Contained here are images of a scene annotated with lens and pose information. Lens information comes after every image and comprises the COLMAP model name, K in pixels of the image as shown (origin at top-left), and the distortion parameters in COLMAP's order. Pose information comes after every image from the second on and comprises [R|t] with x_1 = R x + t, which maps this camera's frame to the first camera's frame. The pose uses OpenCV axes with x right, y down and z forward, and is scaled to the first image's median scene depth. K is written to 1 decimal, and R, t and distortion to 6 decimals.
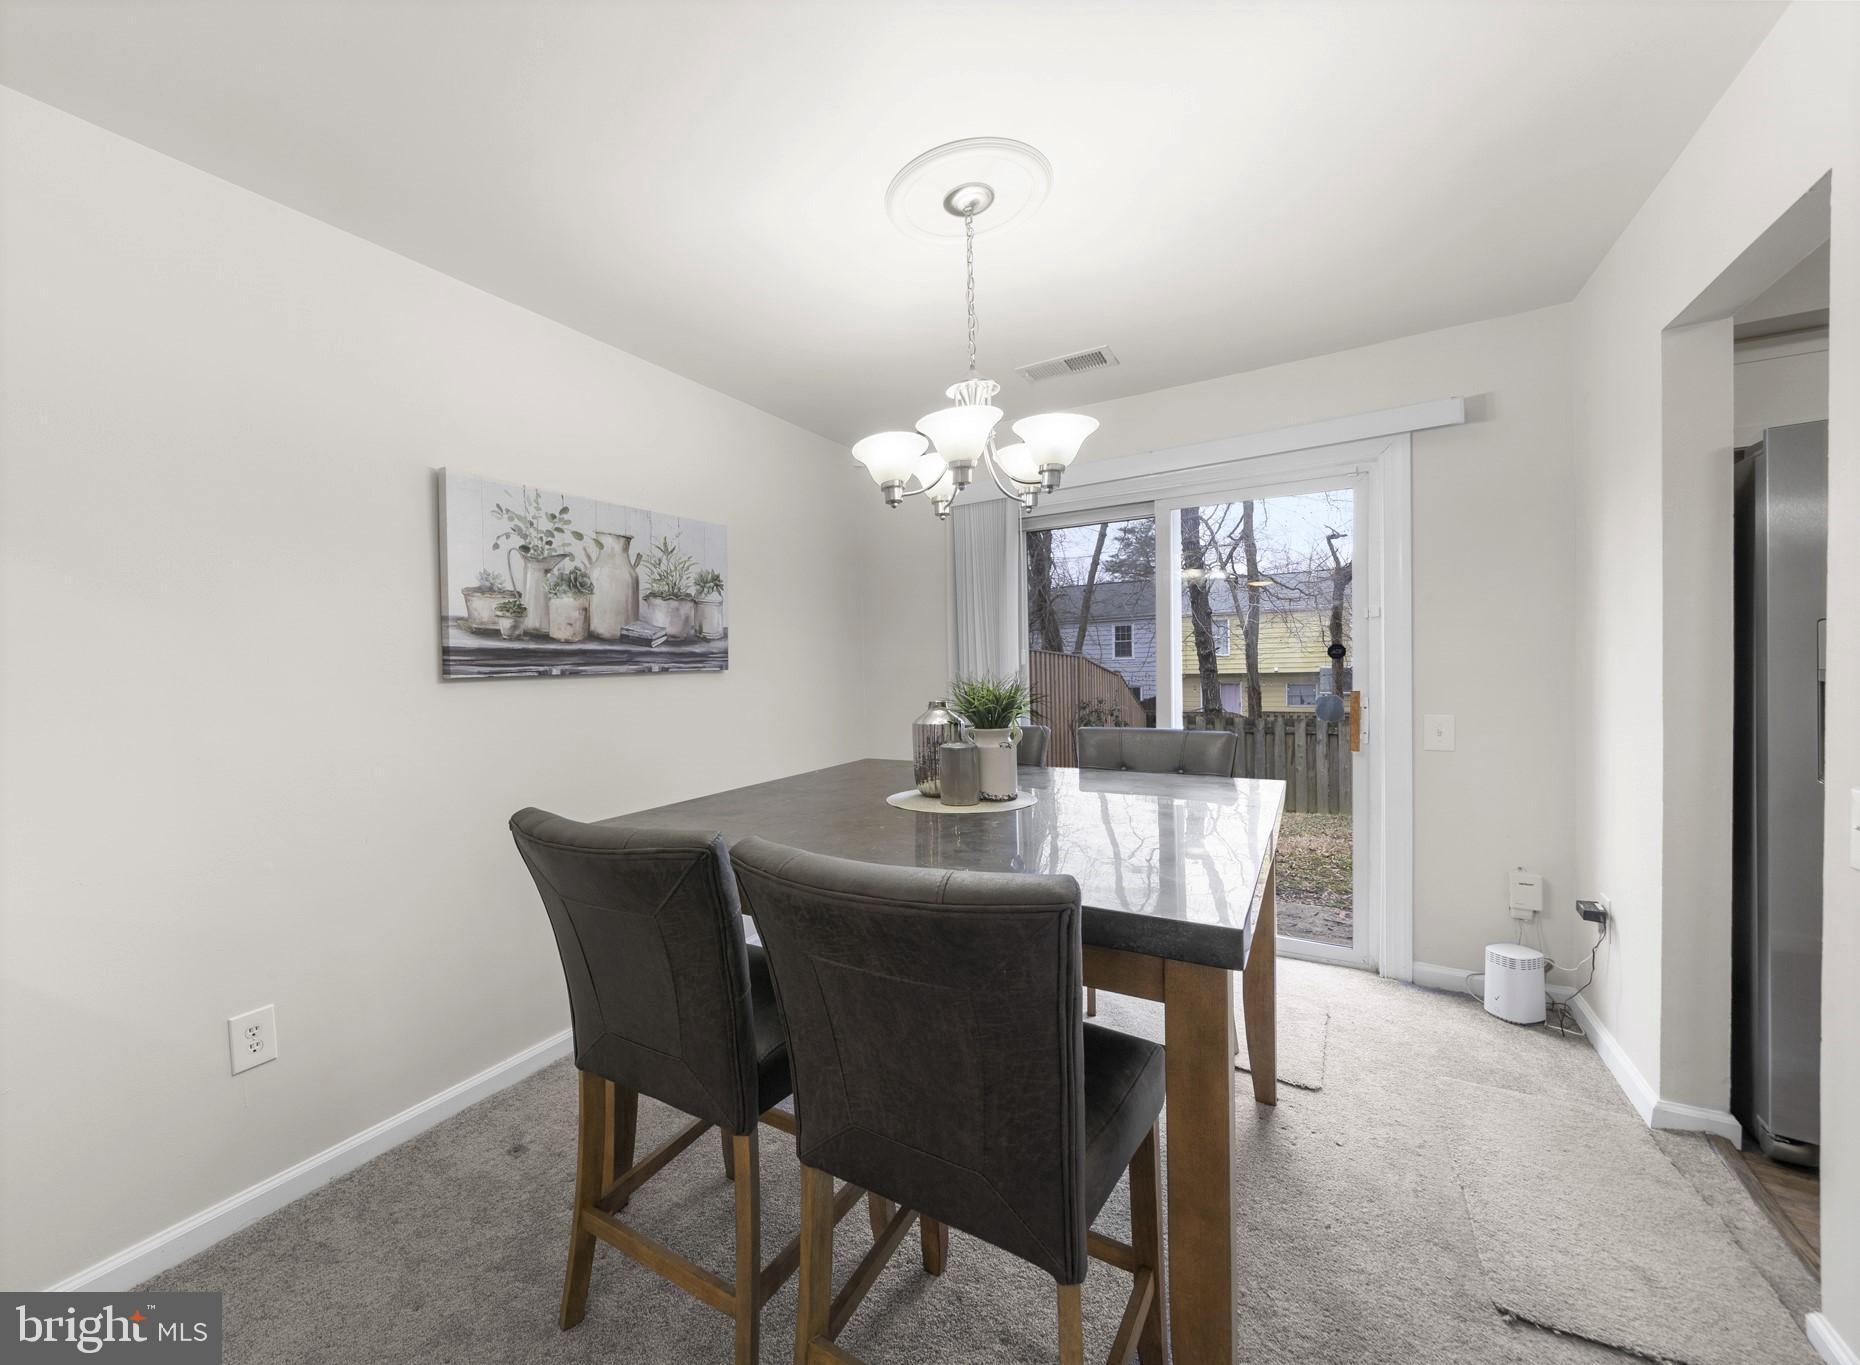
lens RADIAL K [[727.8, 0, 815.6], [0, 727.8, 682.6], [0, 0, 1]] dist [-0.002120, -0.000394]
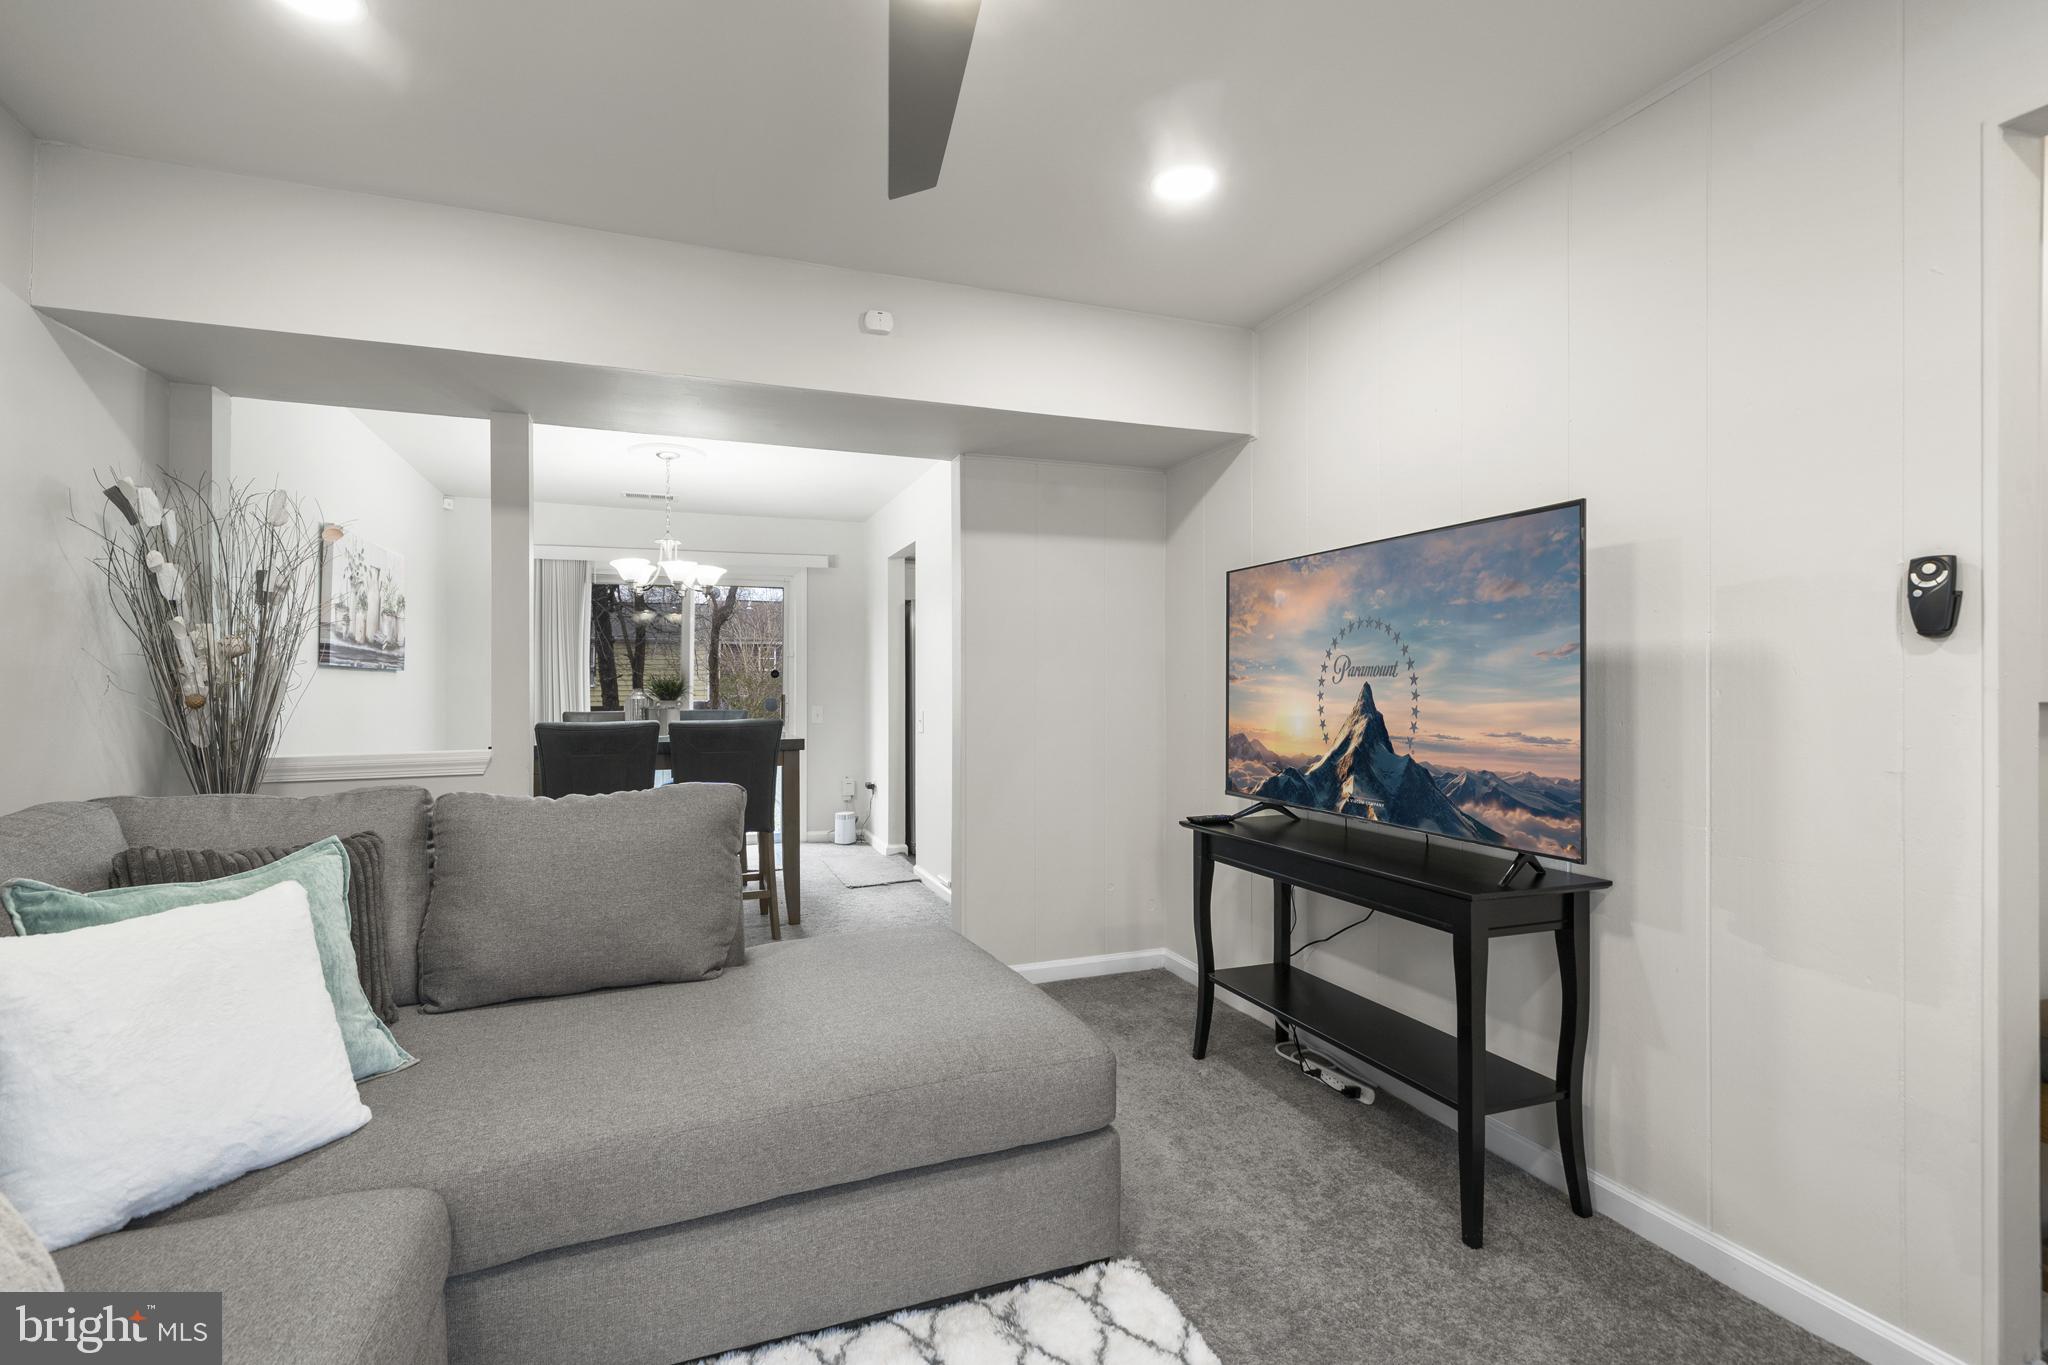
lens RADIAL K [[902.2, 0, 1031.0], [0, 902.2, 686.4], [0, 0, 1]] dist [0.001299, -0.000352]
pose [[0.545062, 0.025428, 0.838010, -1.020645], [0.007916, 0.999339, -0.035472, 0.091125], [-0.838358, 0.025968, 0.544501, -0.959374]]
